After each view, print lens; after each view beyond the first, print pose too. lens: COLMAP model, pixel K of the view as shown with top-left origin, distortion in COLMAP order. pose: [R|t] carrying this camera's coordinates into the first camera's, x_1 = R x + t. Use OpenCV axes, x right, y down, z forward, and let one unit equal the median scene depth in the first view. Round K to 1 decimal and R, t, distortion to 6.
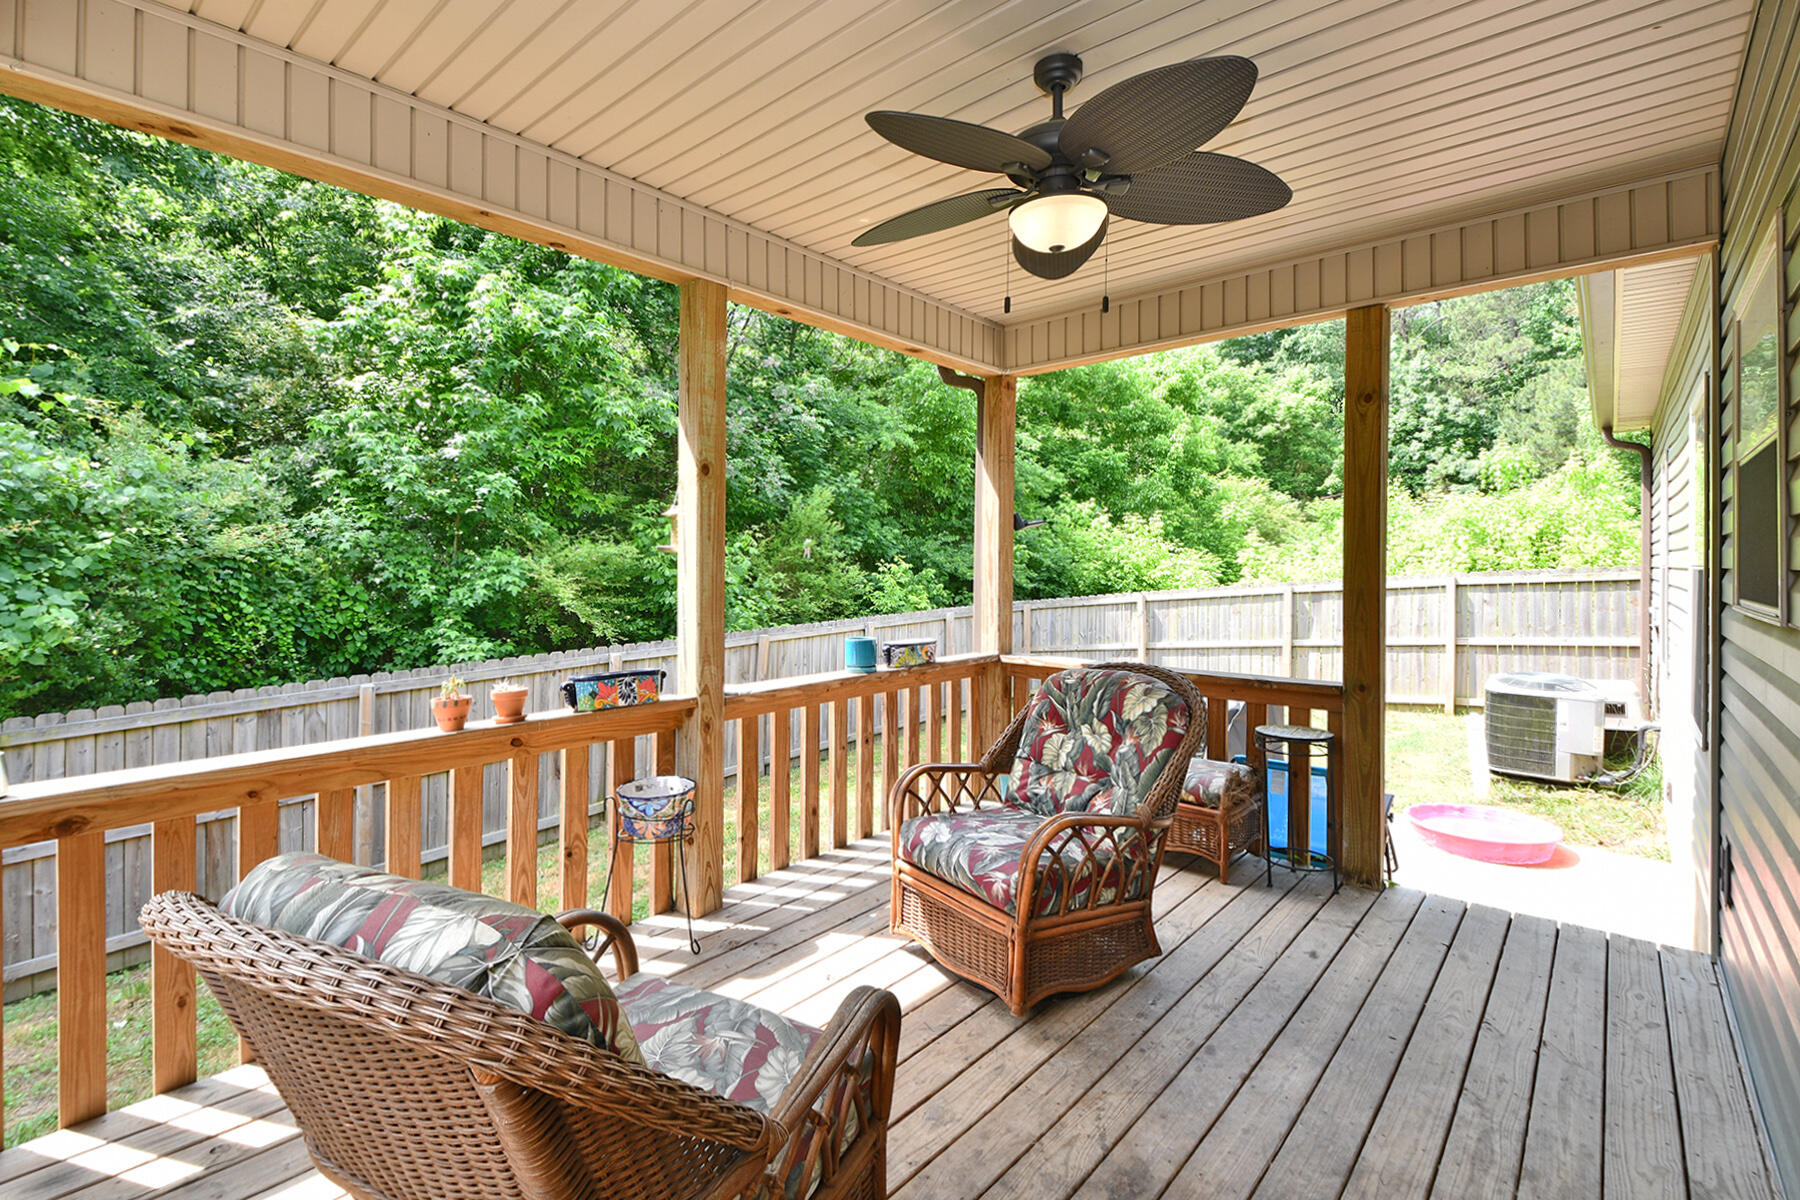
lens RADIAL K [[830.8, 0, 900.5], [0, 830.8, 590.2], [0, 0, 1]] dist [0.001829, -0.000669]
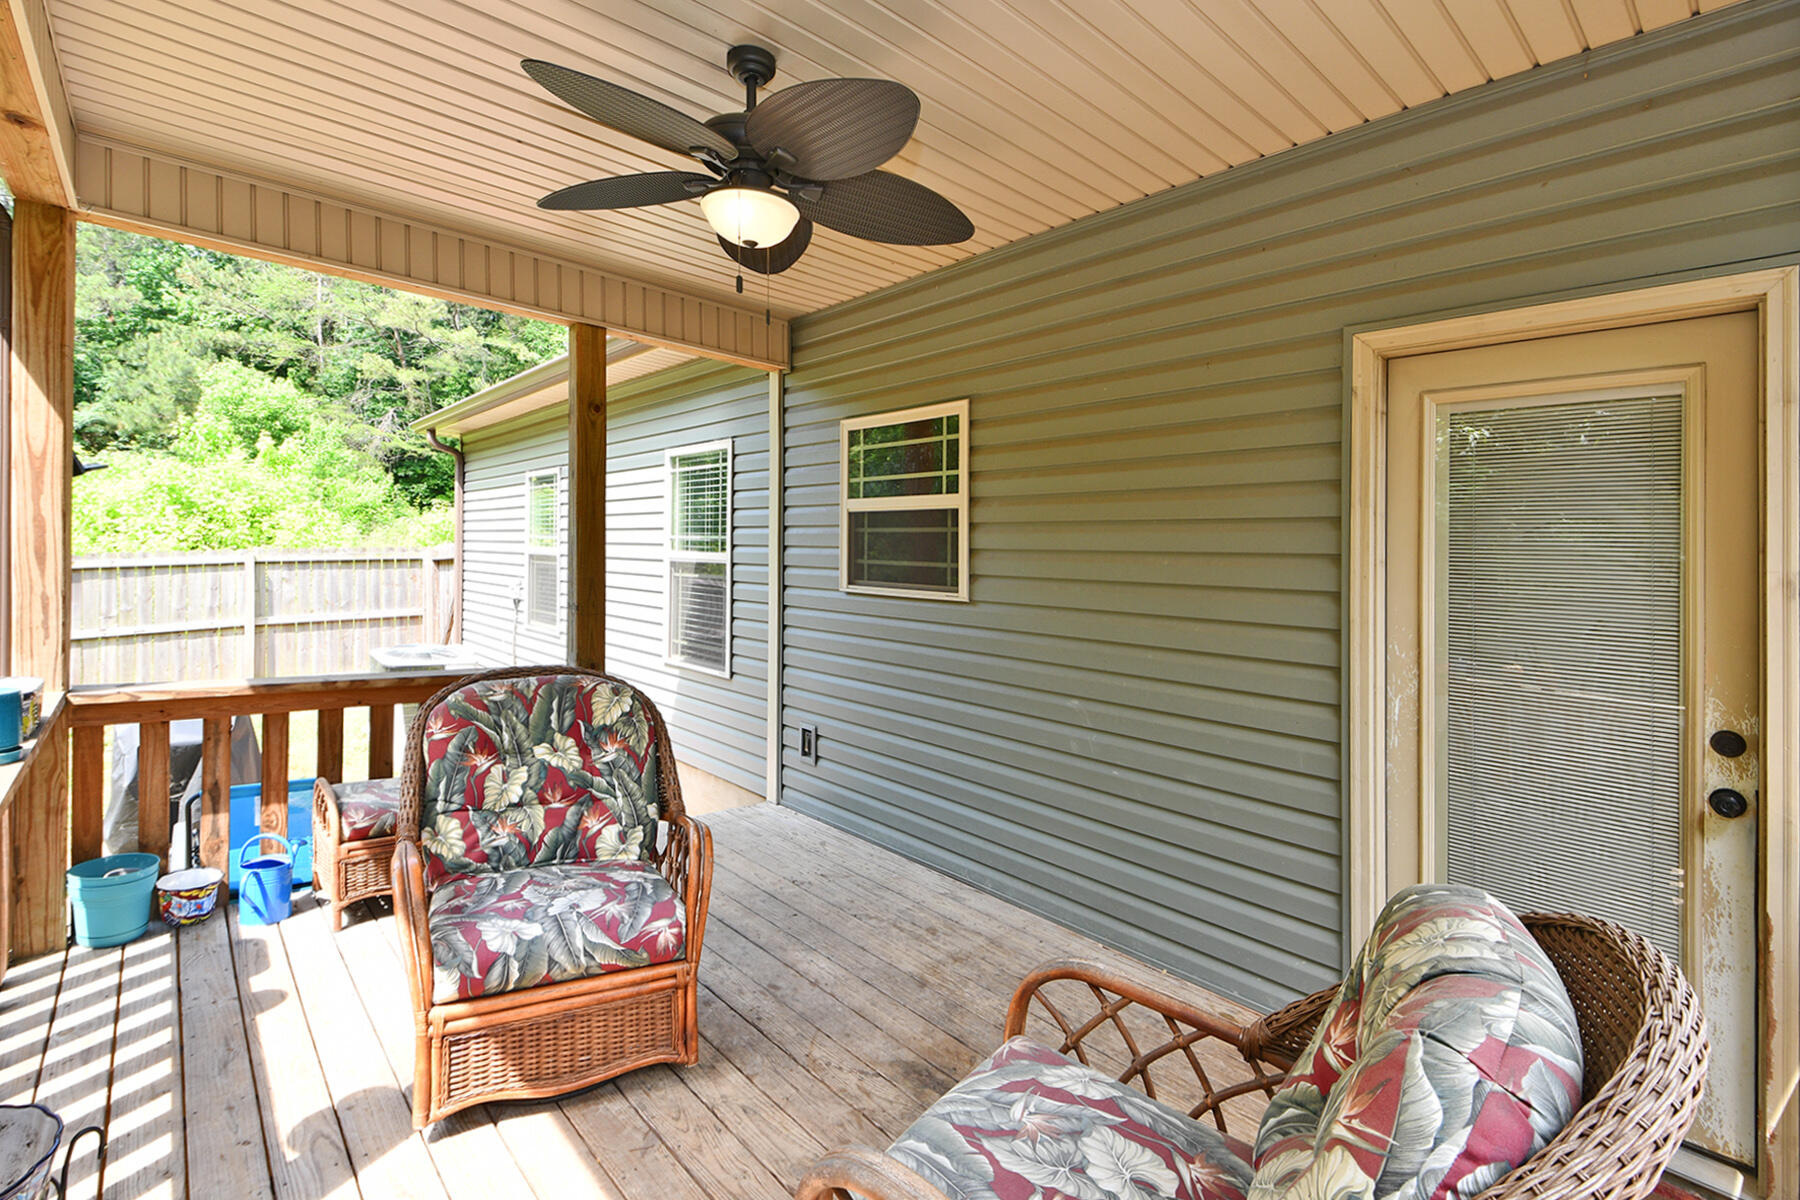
lens RADIAL K [[830.8, 0, 890.0], [0, 830.8, 557.9], [0, 0, 1]] dist [0.001829, -0.000669]
pose [[0.116323, 0.008055, 0.993179, -0.560078], [-0.005414, 0.999957, -0.007476, -0.023571], [-0.993197, -0.004507, 0.116361, 0.525536]]
